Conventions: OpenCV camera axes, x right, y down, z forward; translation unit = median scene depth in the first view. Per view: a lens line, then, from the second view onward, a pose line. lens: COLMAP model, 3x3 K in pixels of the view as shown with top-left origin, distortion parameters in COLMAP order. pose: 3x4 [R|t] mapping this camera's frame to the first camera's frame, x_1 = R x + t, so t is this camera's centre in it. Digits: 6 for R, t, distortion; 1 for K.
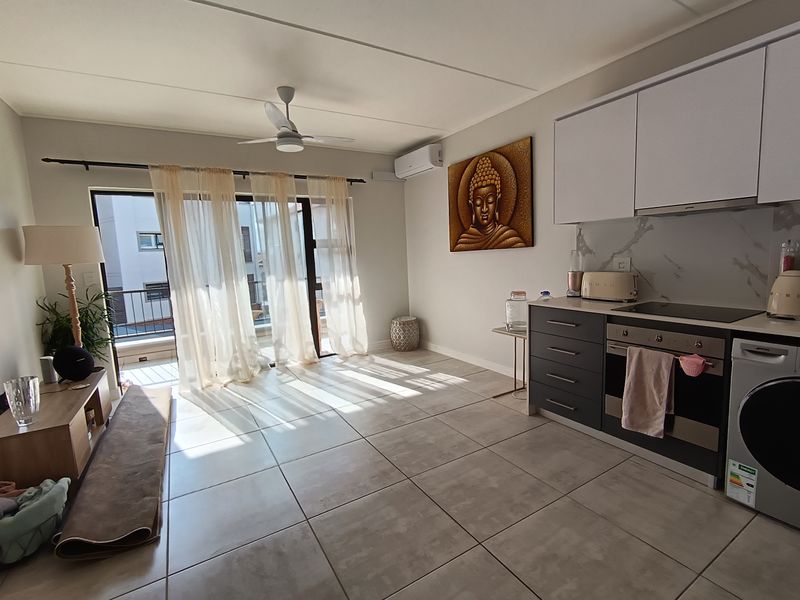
lens RADIAL K [[379.4, 0, 404.9], [0, 379.4, 300.7], [0, 0, 1]] dist [-0.002217, 0.000400]
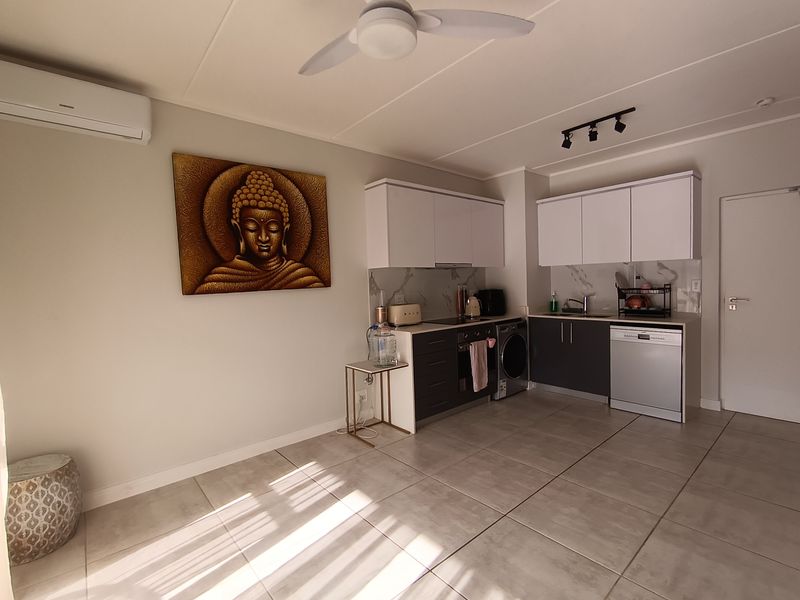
lens RADIAL K [[379.4, 0, 404.0], [0, 379.4, 298.6], [0, 0, 1]] dist [-0.002217, 0.000400]
pose [[-0.168389, 0.001990, 0.985719, -0.599799], [0.160099, 0.986775, 0.025358, -0.097066], [-0.972632, 0.162082, -0.166481, 0.892171]]
